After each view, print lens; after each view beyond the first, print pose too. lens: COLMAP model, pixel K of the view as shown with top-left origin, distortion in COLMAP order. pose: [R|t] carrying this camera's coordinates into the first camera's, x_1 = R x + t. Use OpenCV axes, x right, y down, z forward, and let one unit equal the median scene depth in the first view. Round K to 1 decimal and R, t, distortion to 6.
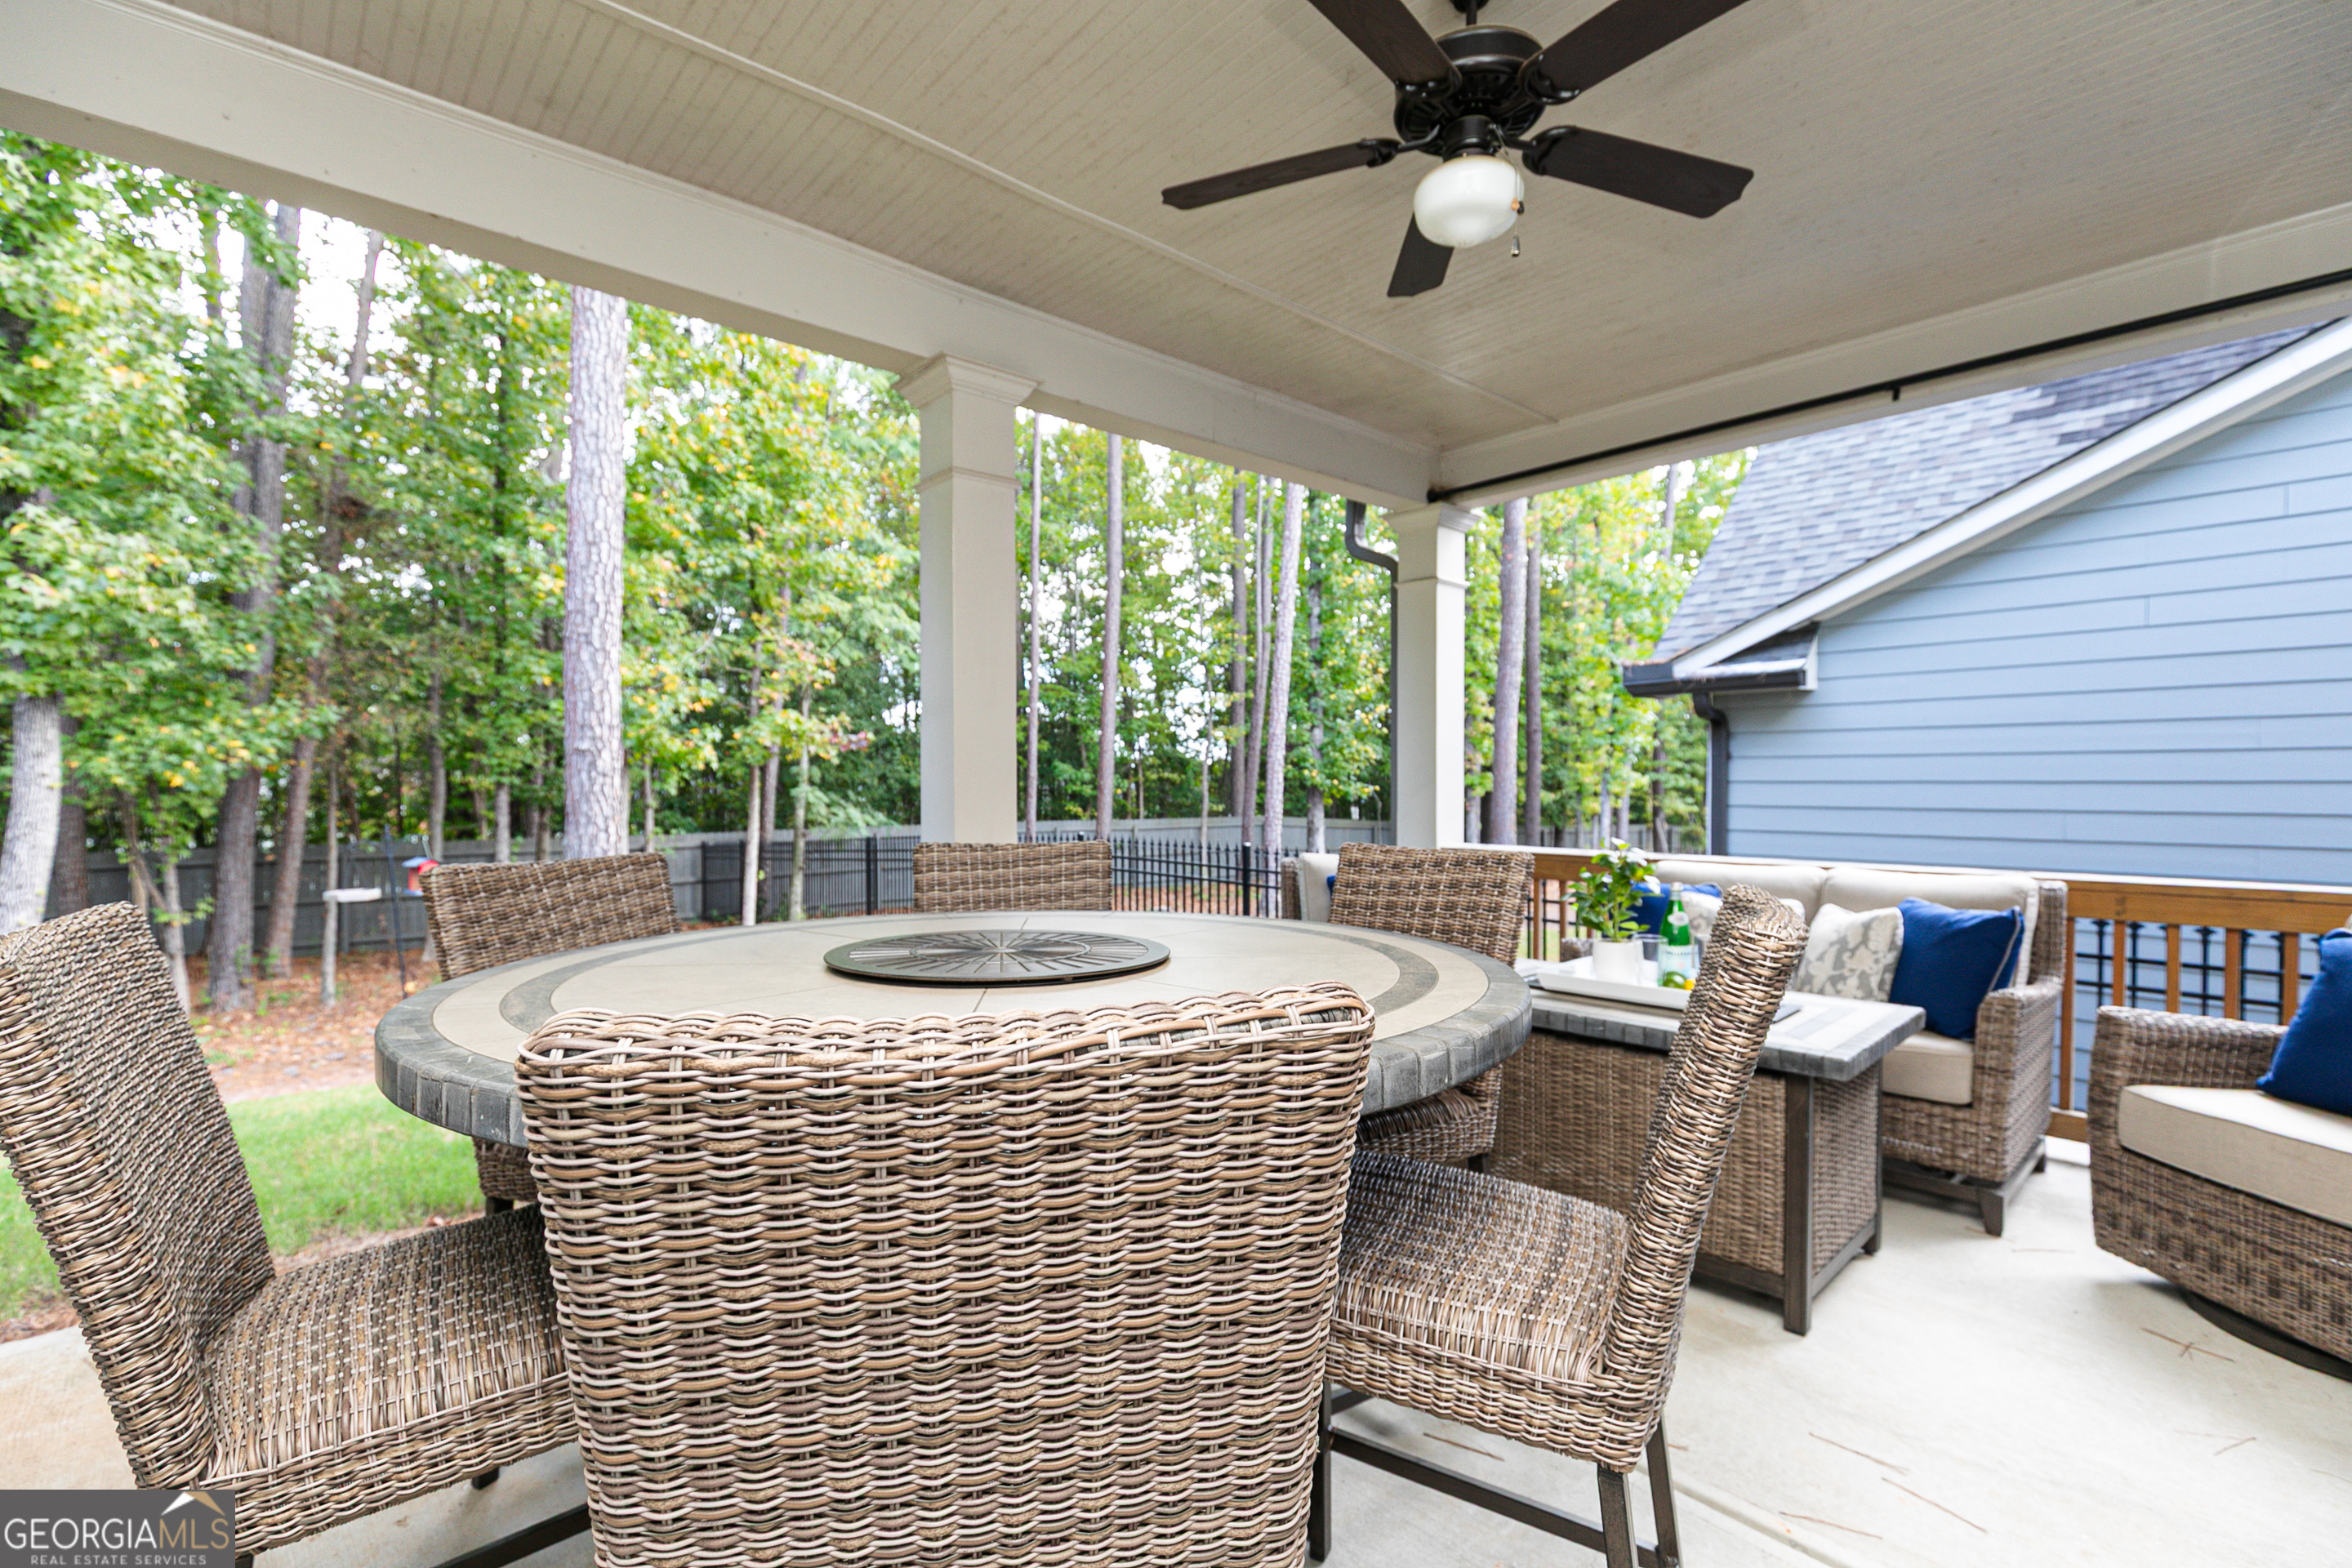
lens RADIAL K [[1077.8, 0, 1172.6], [0, 1077.8, 795.7], [0, 0, 1]] dist [0.004291, 0.000873]
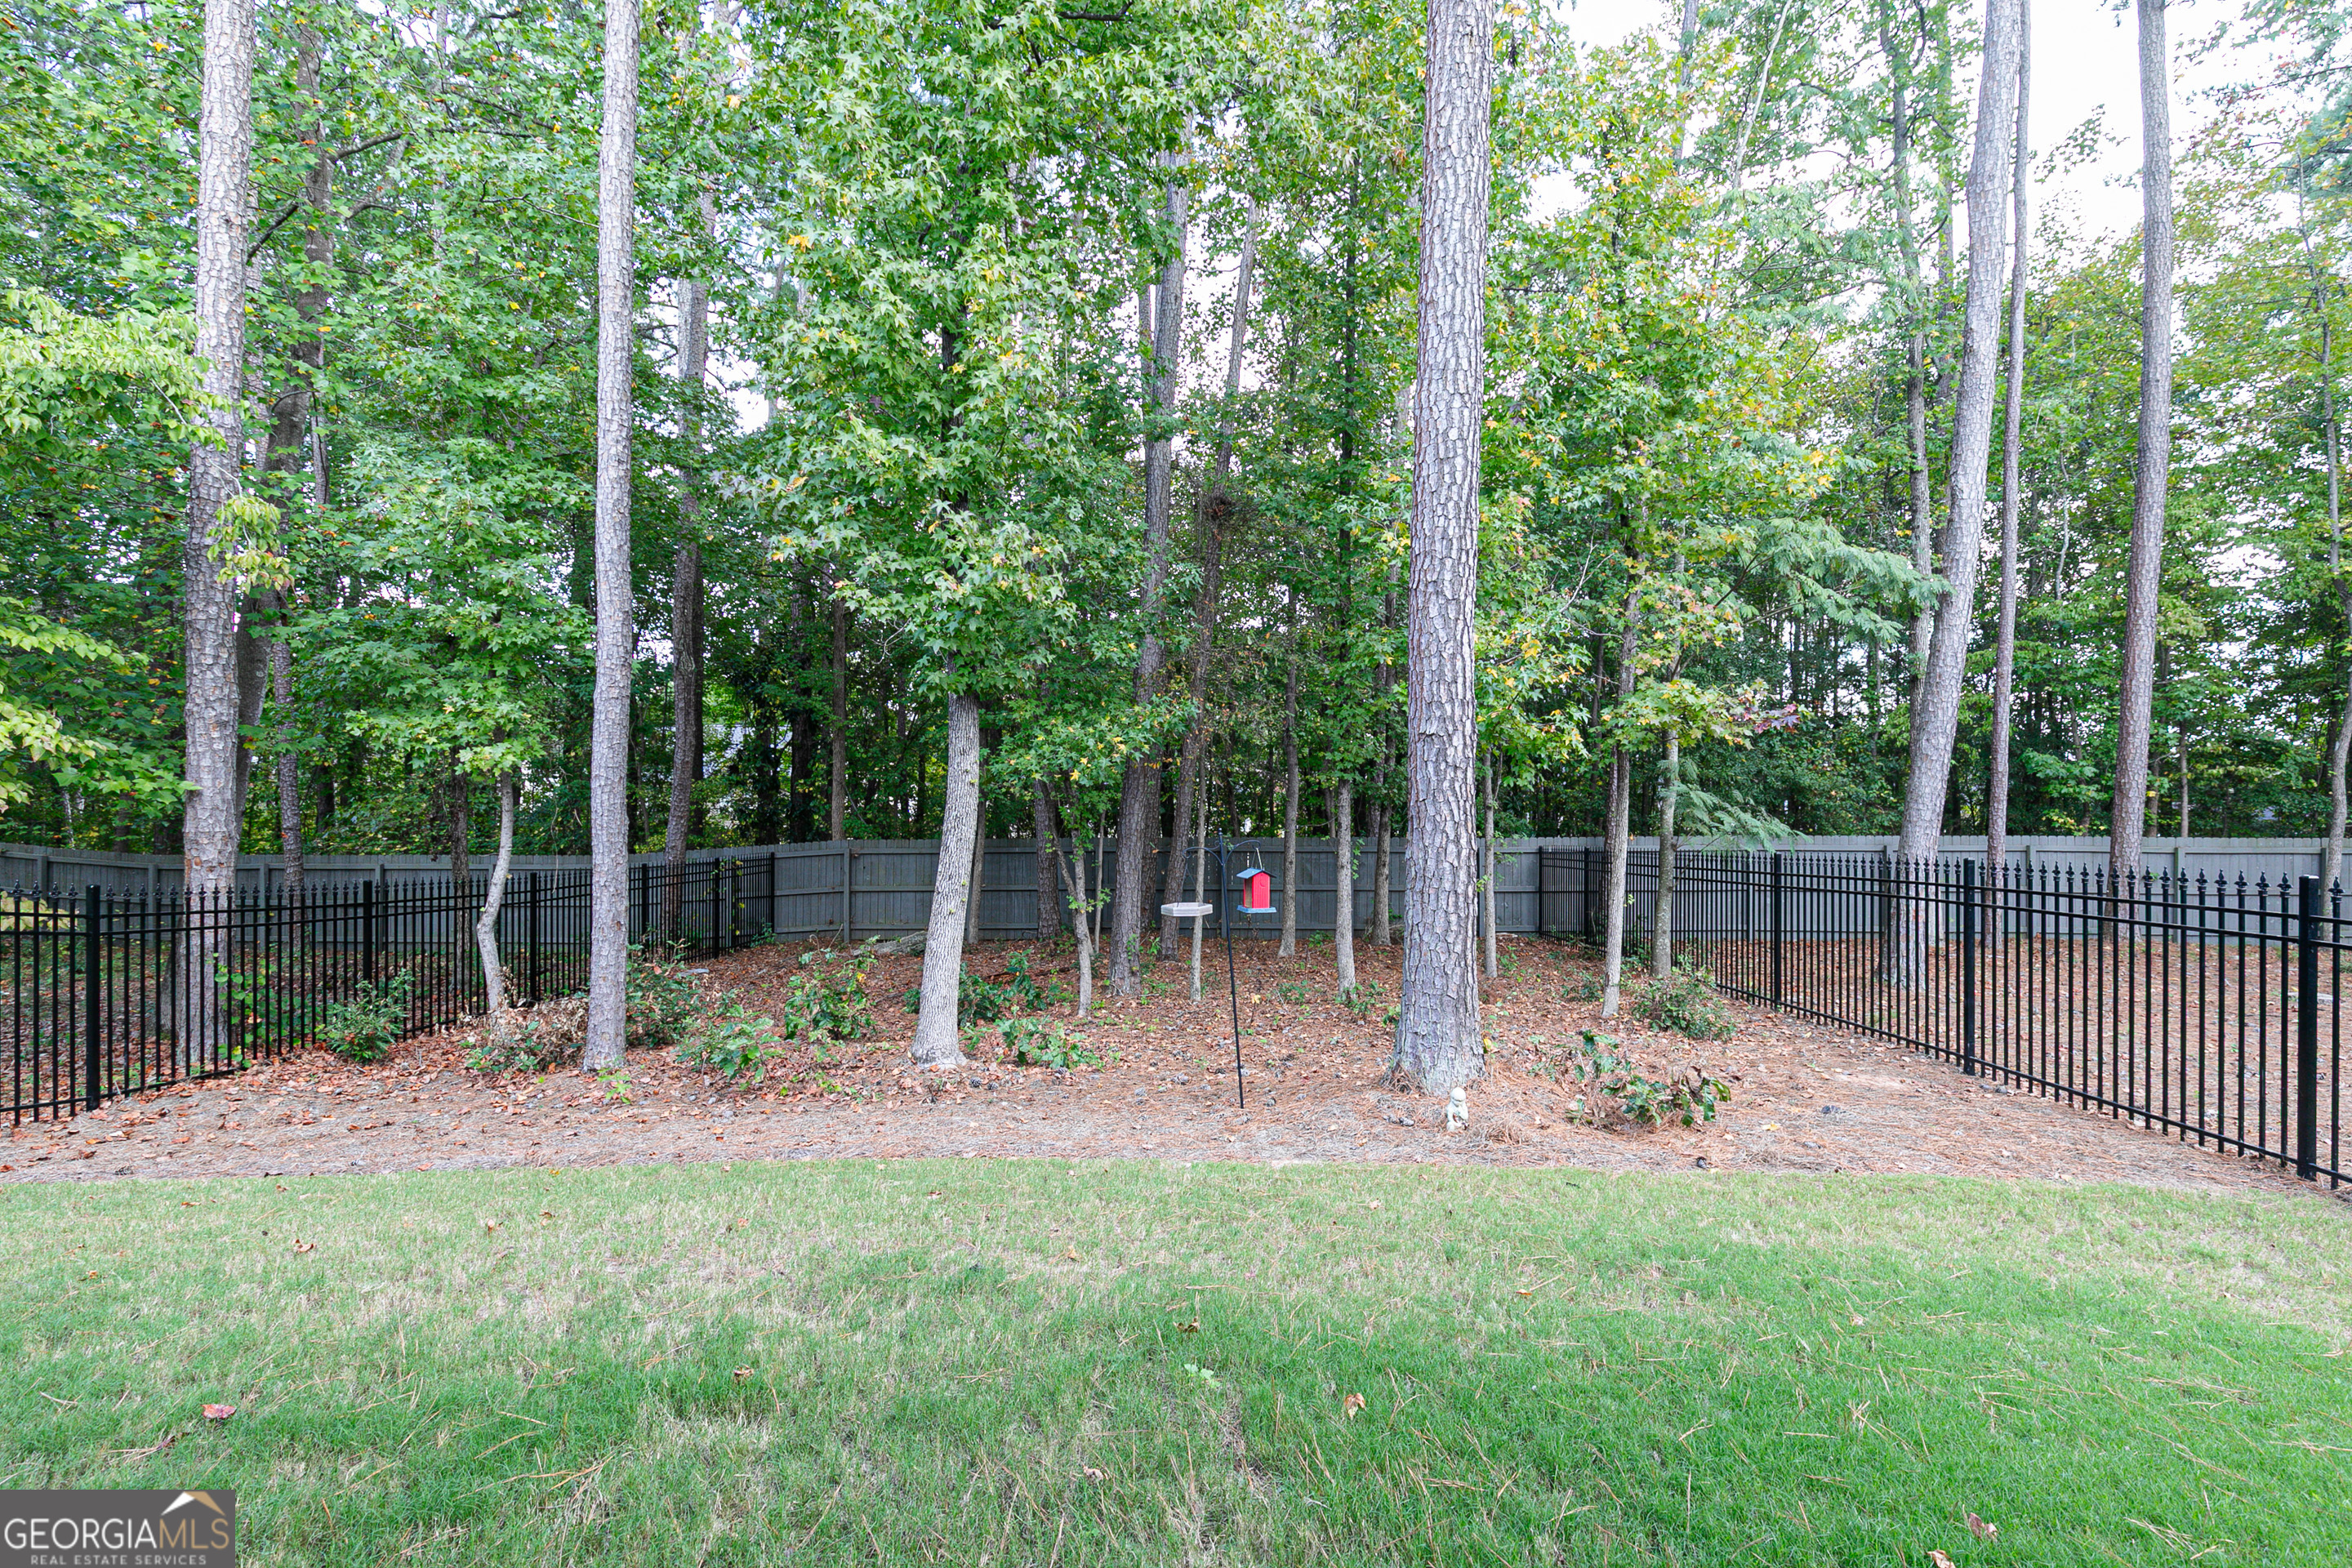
lens RADIAL K [[1077.8, 0, 1172.6], [0, 1077.8, 795.7], [0, 0, 1]] dist [0.004291, 0.000873]
pose [[0.750471, 0.009123, -0.660840, -0.133122], [-0.009193, 0.999952, 0.003364, -0.000008], [0.660839, 0.003550, 0.750519, 0.229530]]
